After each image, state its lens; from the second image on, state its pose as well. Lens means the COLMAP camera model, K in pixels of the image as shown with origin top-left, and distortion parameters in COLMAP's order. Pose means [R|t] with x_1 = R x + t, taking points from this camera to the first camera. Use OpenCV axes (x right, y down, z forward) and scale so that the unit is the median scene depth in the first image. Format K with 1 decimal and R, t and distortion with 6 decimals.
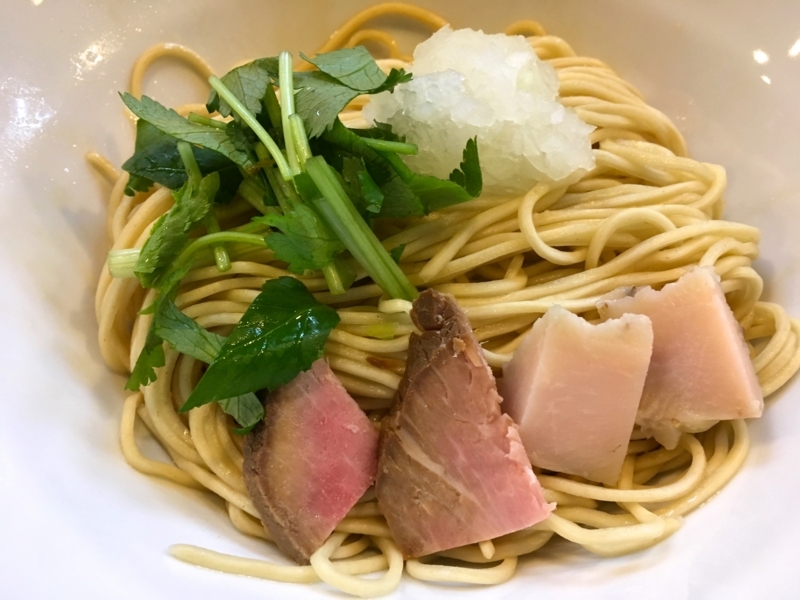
lens RADIAL K [[706.3, 0, 397.0], [0, 706.3, 305.2], [0, 0, 1]] dist [0.056363, -0.105947]
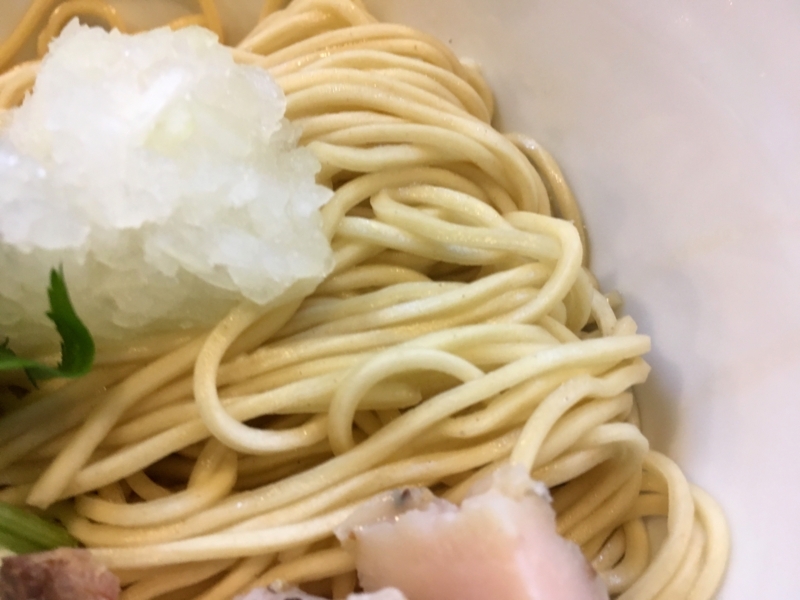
lens RADIAL K [[706.3, 0, 397.0], [0, 706.3, 305.2], [0, 0, 1]] dist [0.056363, -0.105947]
pose [[0.995995, -0.082227, -0.035119, 0.351325], [0.086216, 0.987289, 0.133519, -0.240839], [0.023694, -0.136012, 0.990424, 0.454112]]
